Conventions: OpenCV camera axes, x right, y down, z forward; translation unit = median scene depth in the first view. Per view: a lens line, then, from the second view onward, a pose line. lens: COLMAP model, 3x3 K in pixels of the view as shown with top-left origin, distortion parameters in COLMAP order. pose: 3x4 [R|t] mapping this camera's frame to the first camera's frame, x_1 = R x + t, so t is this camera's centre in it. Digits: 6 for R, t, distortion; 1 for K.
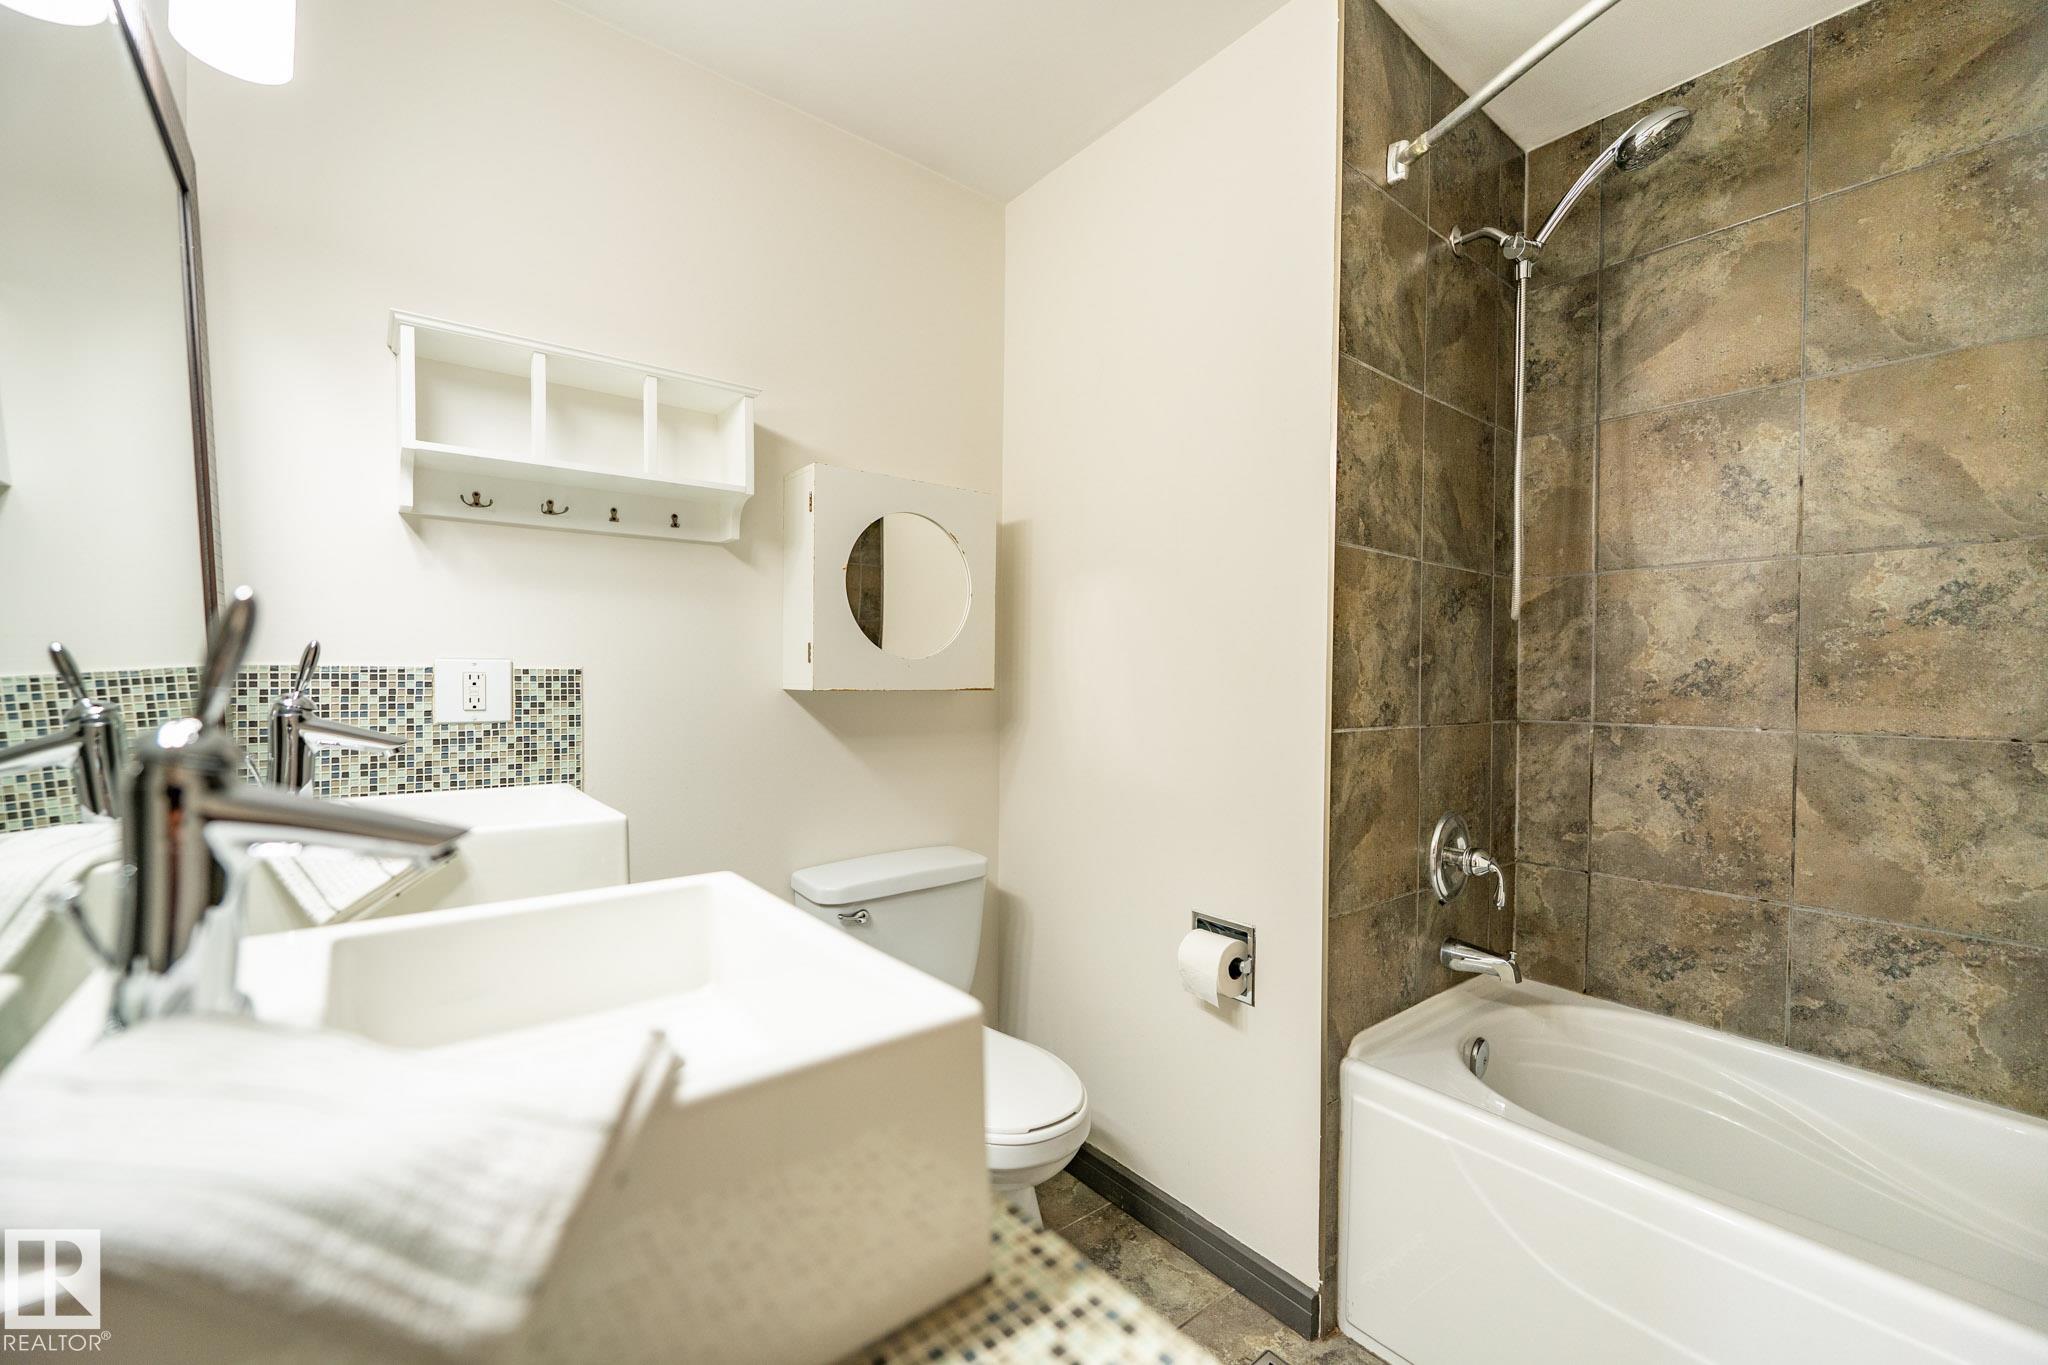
lens RADIAL K [[829.4, 0, 1025.4], [0, 829.4, 684.5], [0, 0, 1]] dist [0.001247, 0.000023]
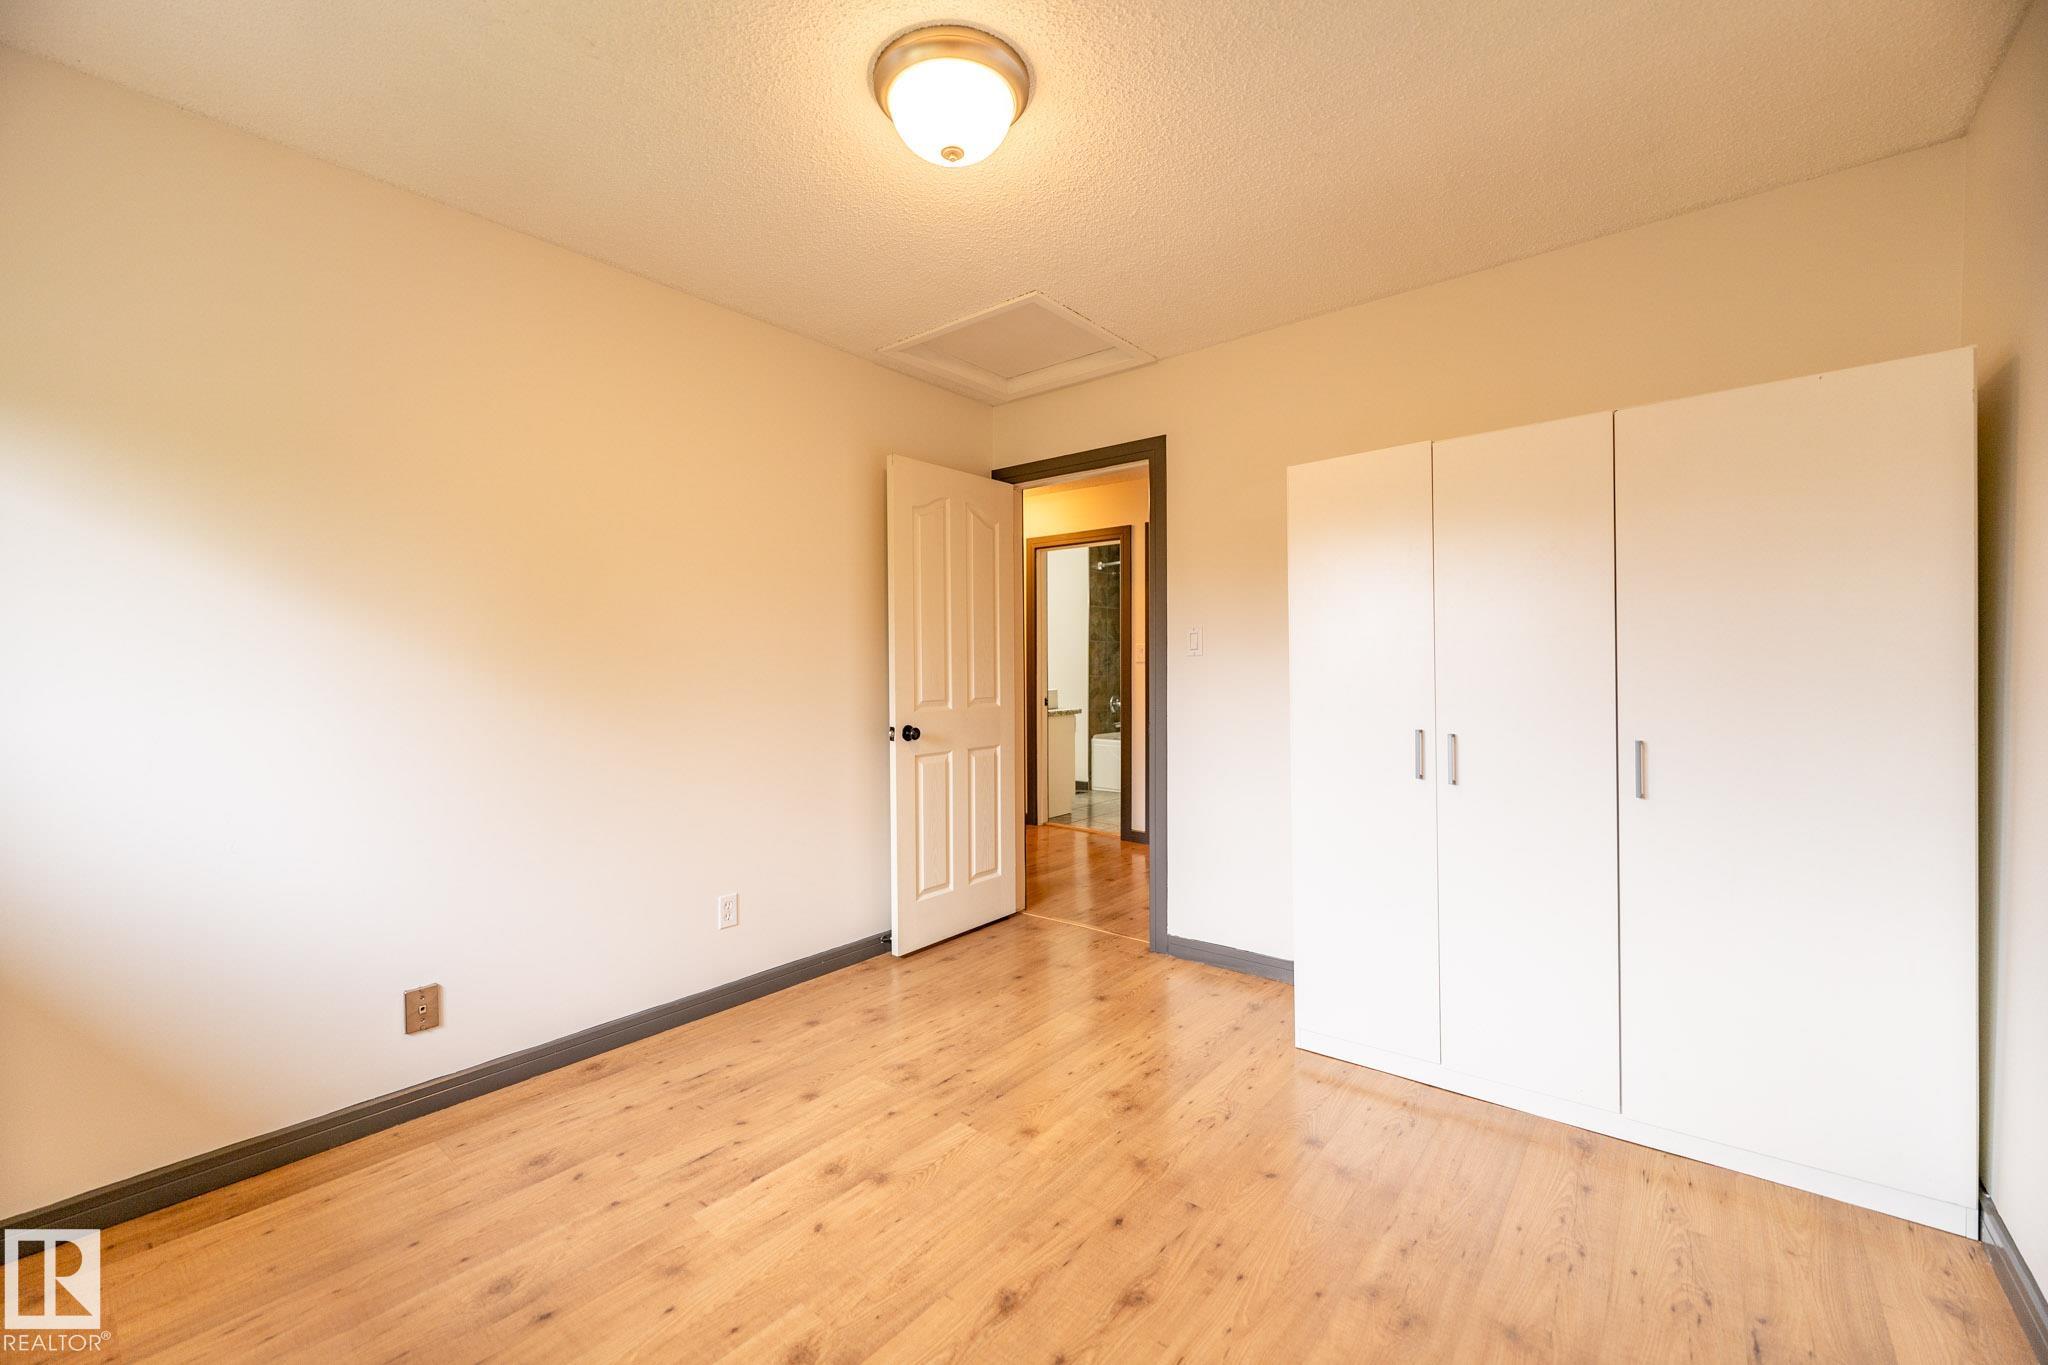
lens RADIAL K [[829.4, 0, 1022.0], [0, 829.4, 675.5], [0, 0, 1]] dist [0.001247, 0.000023]
pose [[0.976525, -0.009935, 0.215173, -1.162675], [0.011590, 0.999912, -0.006433, 0.081016], [-0.215091, 0.008776, 0.976555, -3.991044]]
